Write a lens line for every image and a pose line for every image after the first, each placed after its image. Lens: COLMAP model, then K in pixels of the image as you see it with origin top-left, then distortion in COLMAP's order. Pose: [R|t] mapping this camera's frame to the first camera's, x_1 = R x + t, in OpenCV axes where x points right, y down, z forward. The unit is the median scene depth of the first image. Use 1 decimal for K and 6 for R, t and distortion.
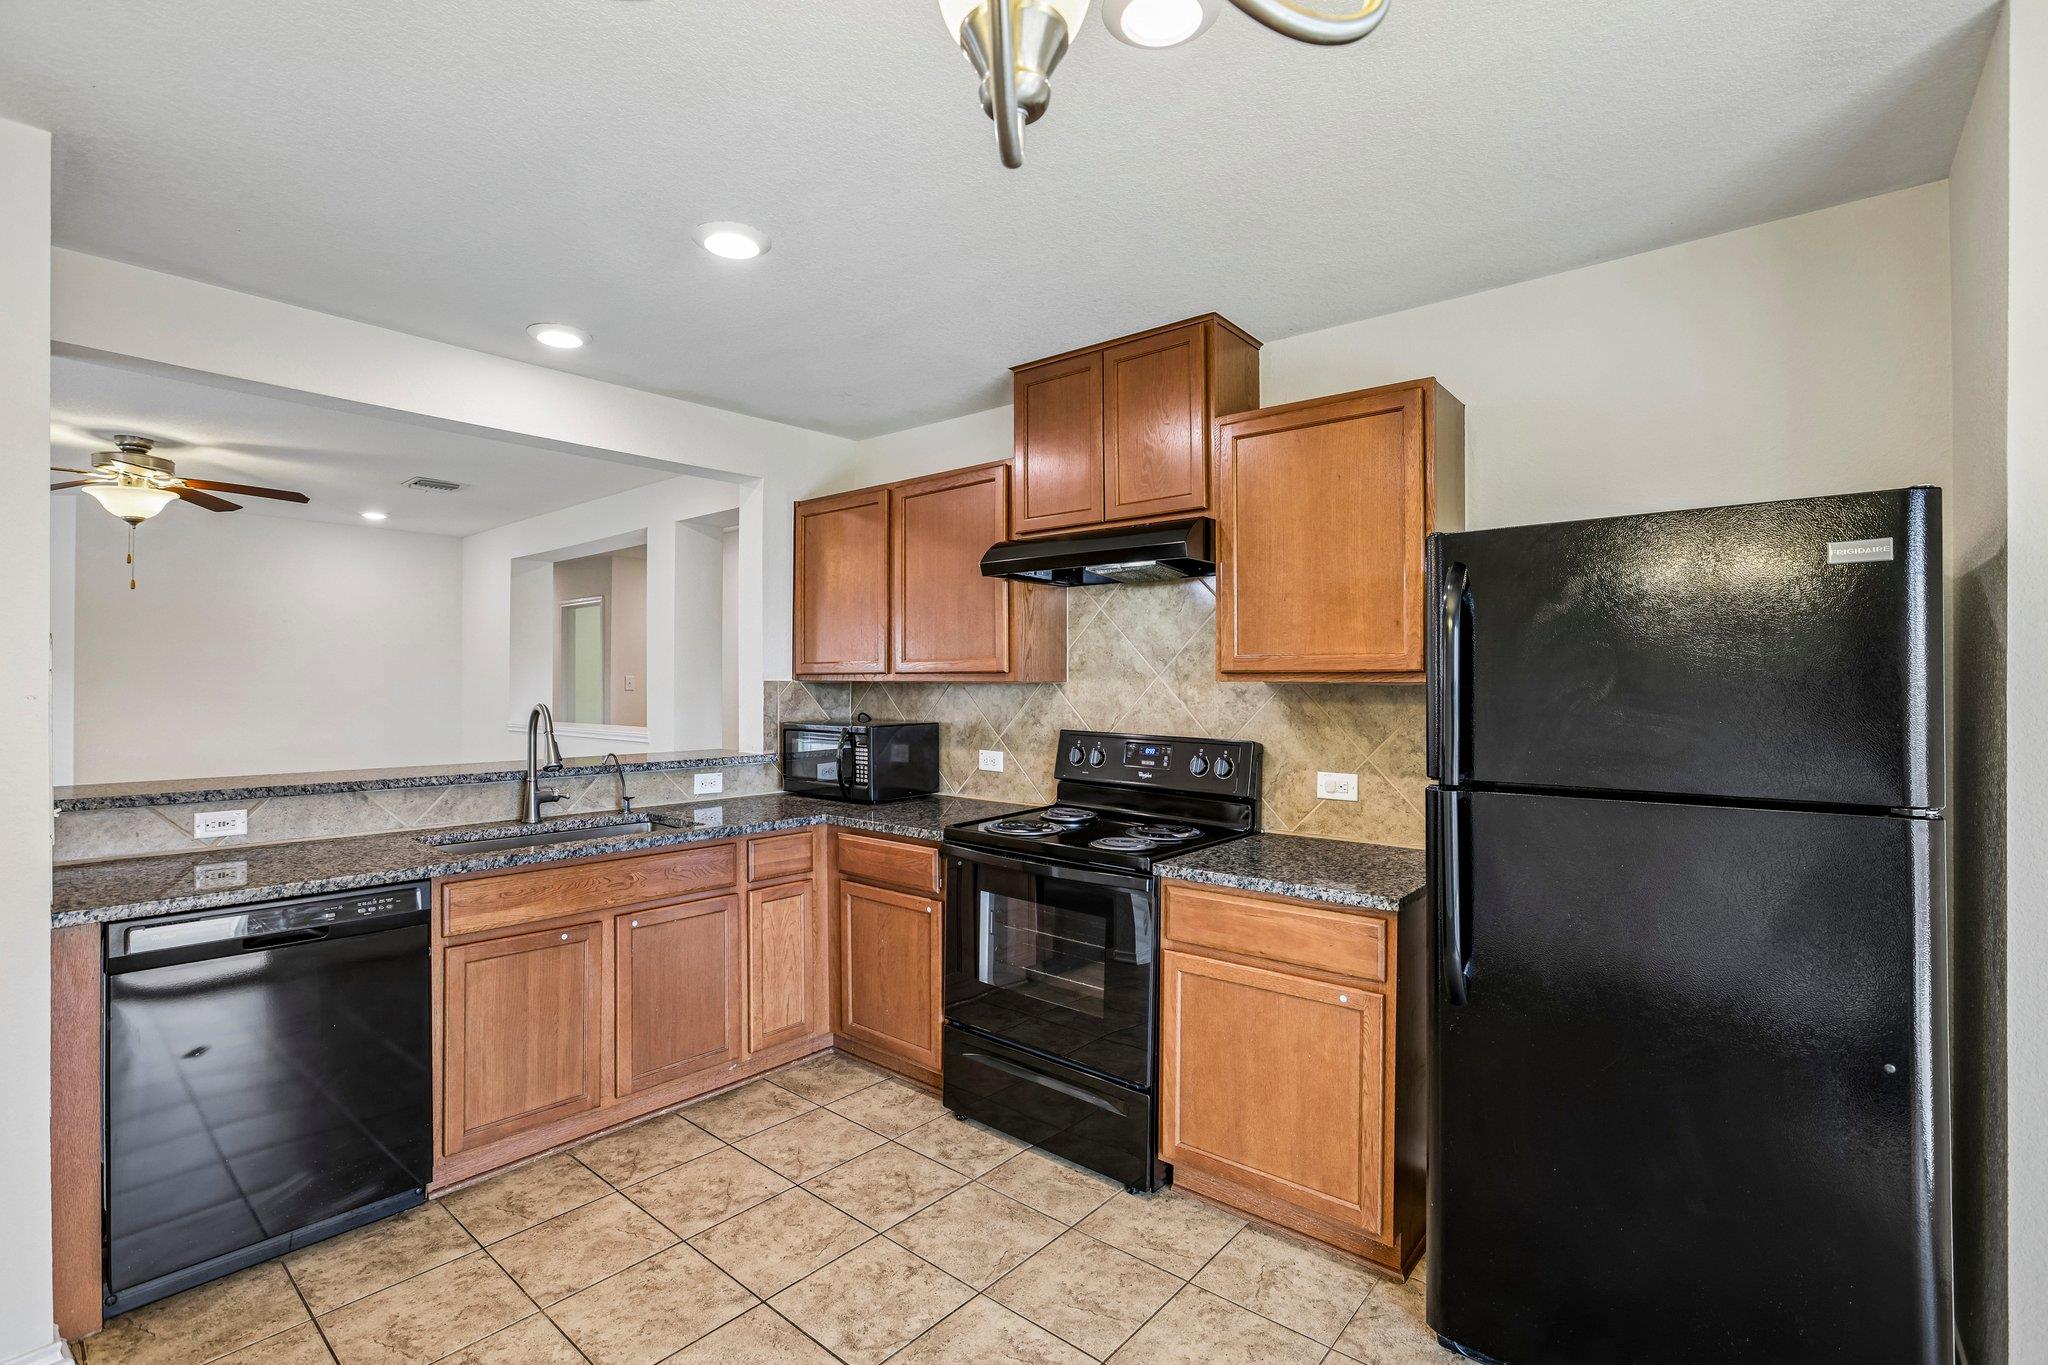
lens RADIAL K [[927.2, 0, 1020.8], [0, 927.2, 680.3], [0, 0, 1]] dist [-0.054695, 0.020813]
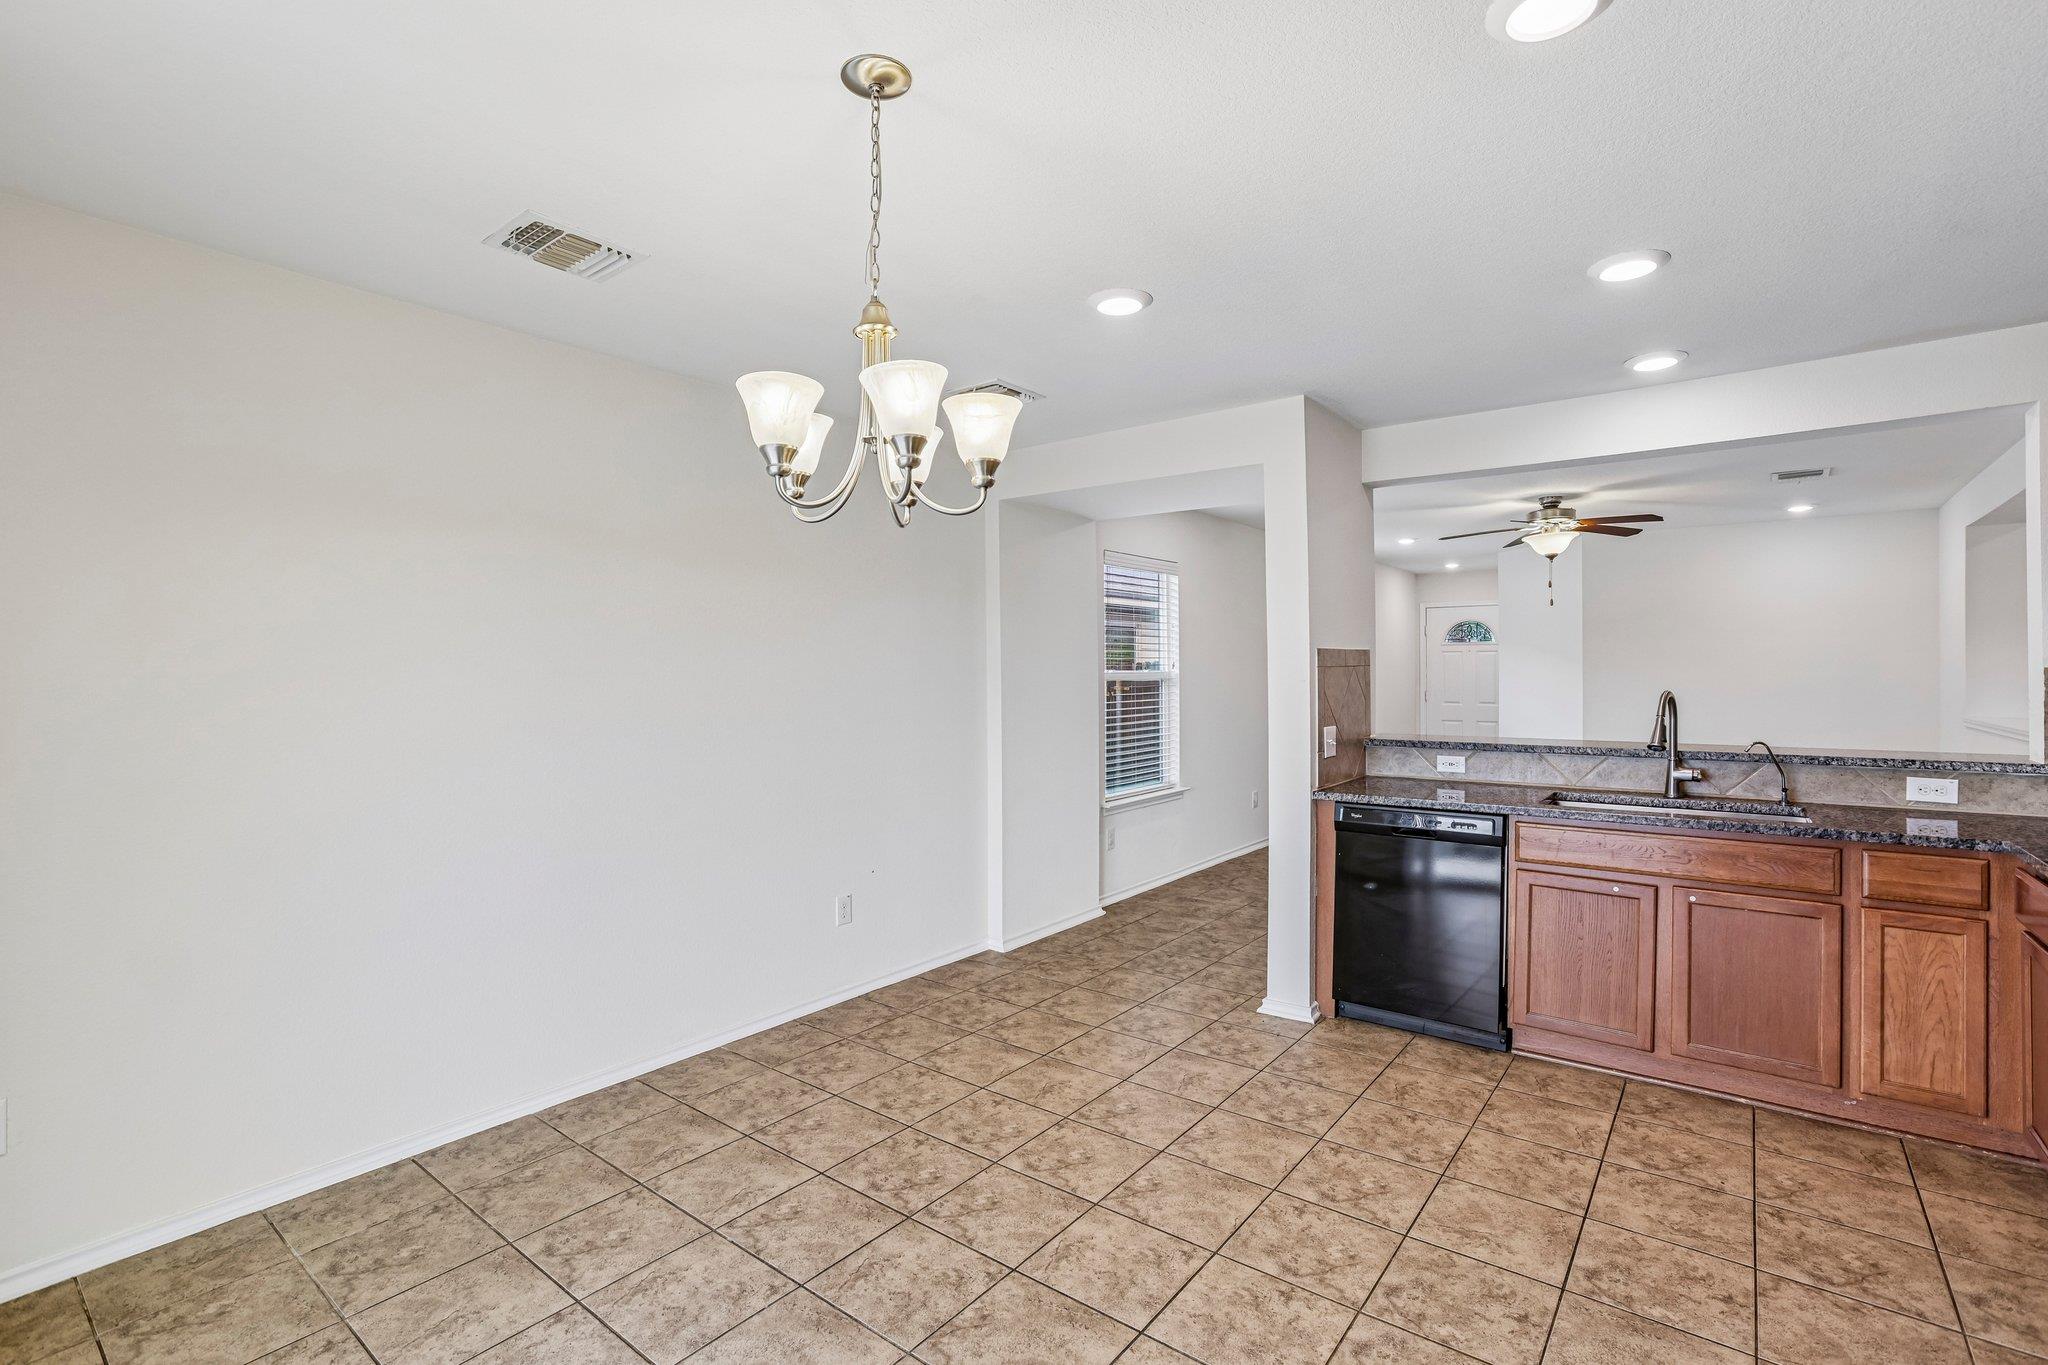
lens RADIAL K [[936.8, 0, 1033.3], [0, 936.8, 674.3], [0, 0, 1]] dist [-0.033850, 0.011262]
pose [[0.039410, -0.002650, -0.999220, 0.597971], [0.007091, 0.999972, -0.002372, 0.003328], [0.999198, -0.006992, 0.039427, 0.191686]]
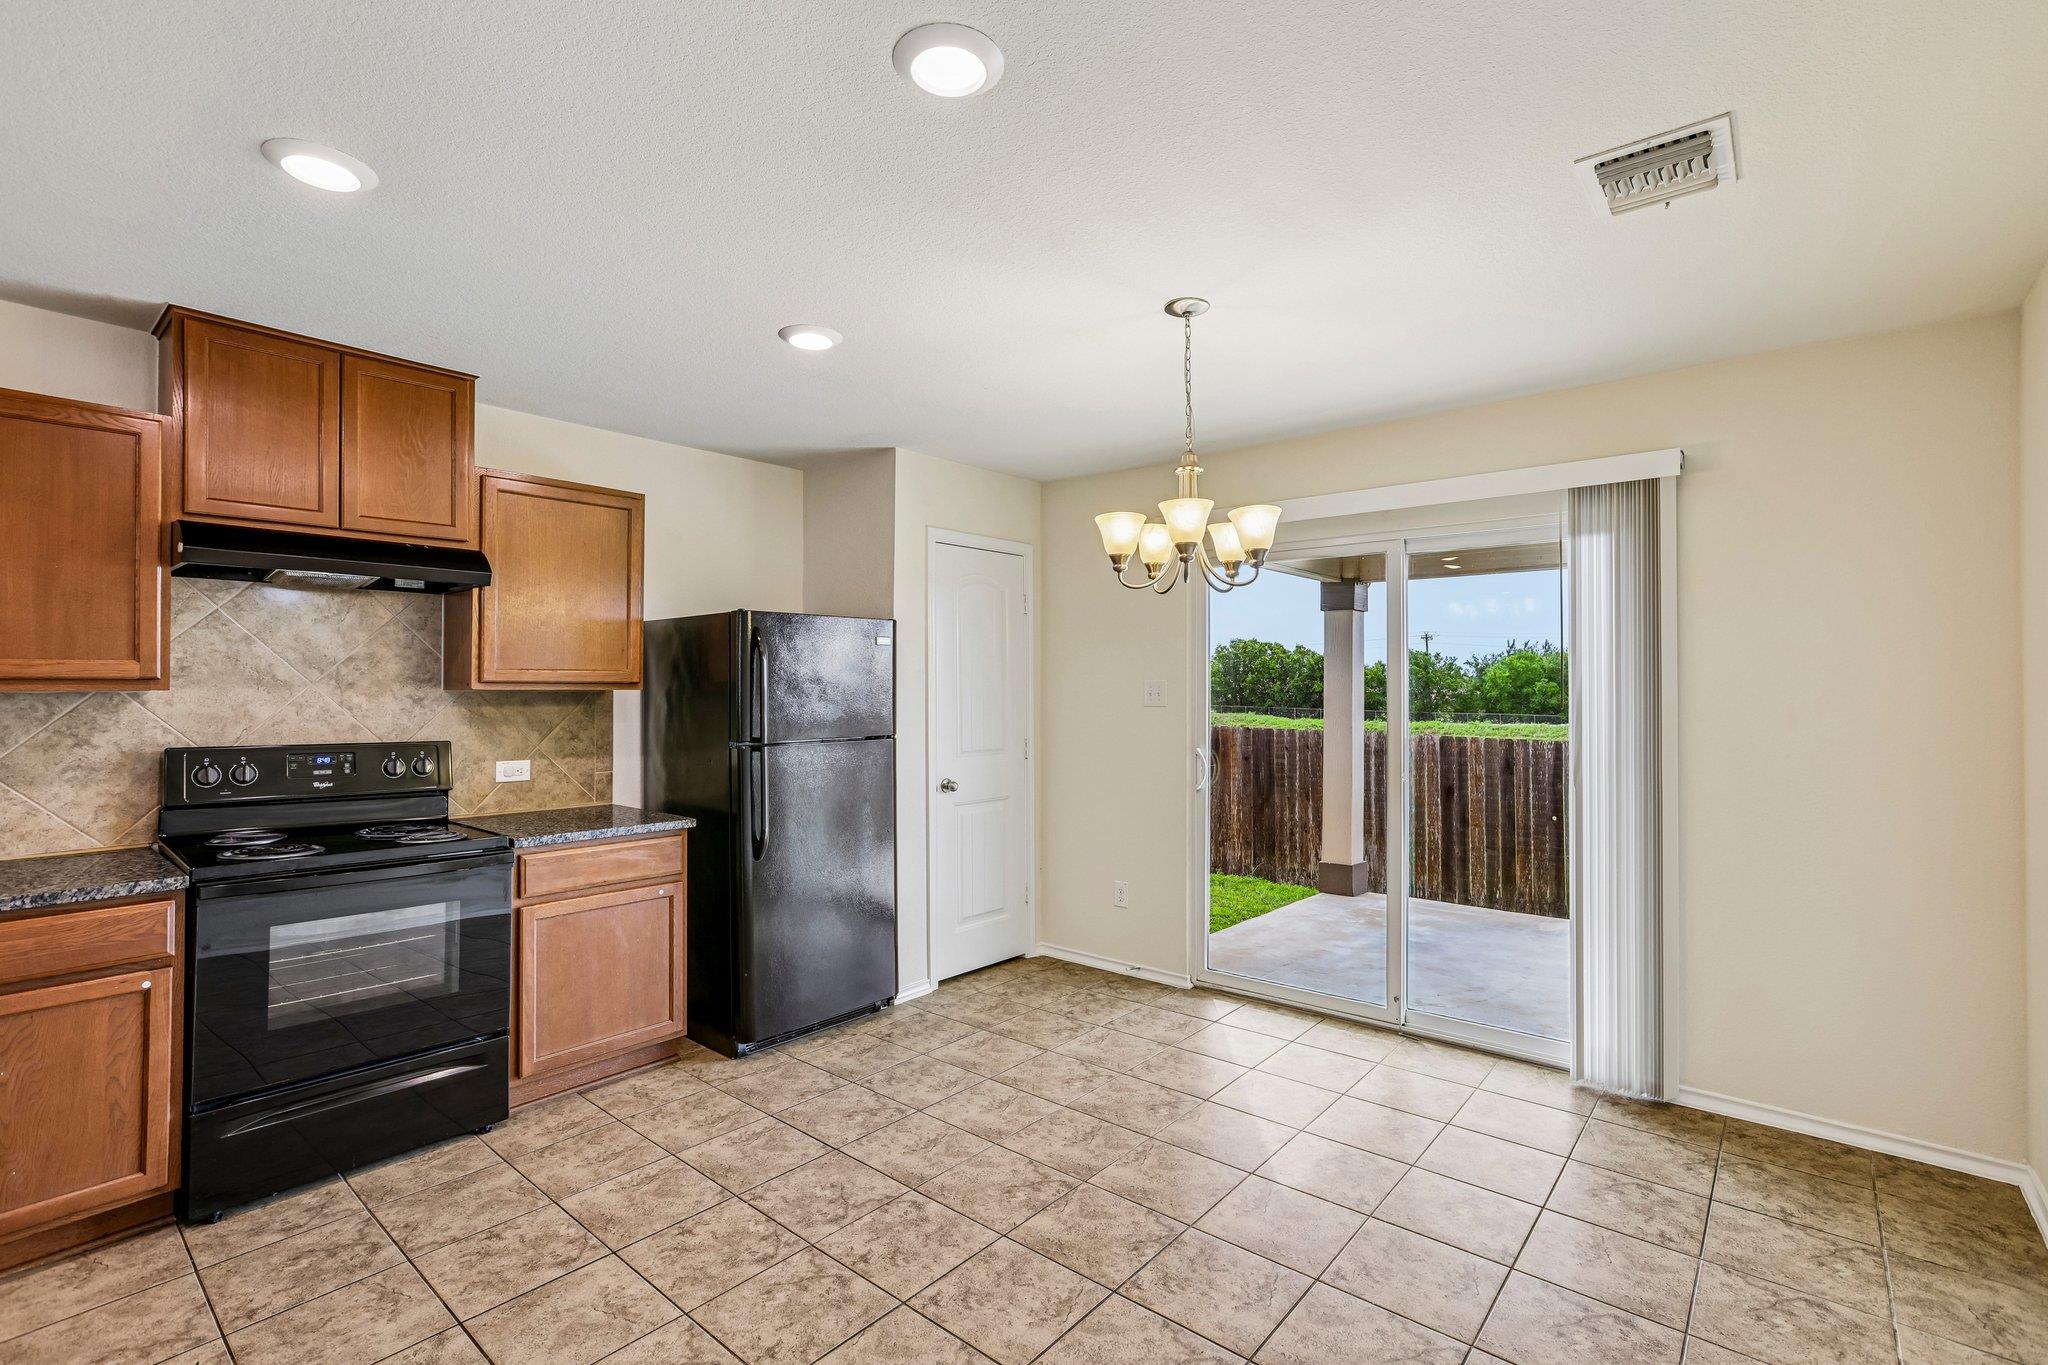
lens RADIAL K [[931.9, 0, 1028.3], [0, 931.9, 680.6], [0, 0, 1]] dist [-0.041551, 0.022626]
pose [[0.006809, 0.003770, 0.999970, -0.908166], [-0.001988, 0.999991, -0.003756, -0.007017], [-0.999975, -0.001963, 0.006816, 0.268031]]
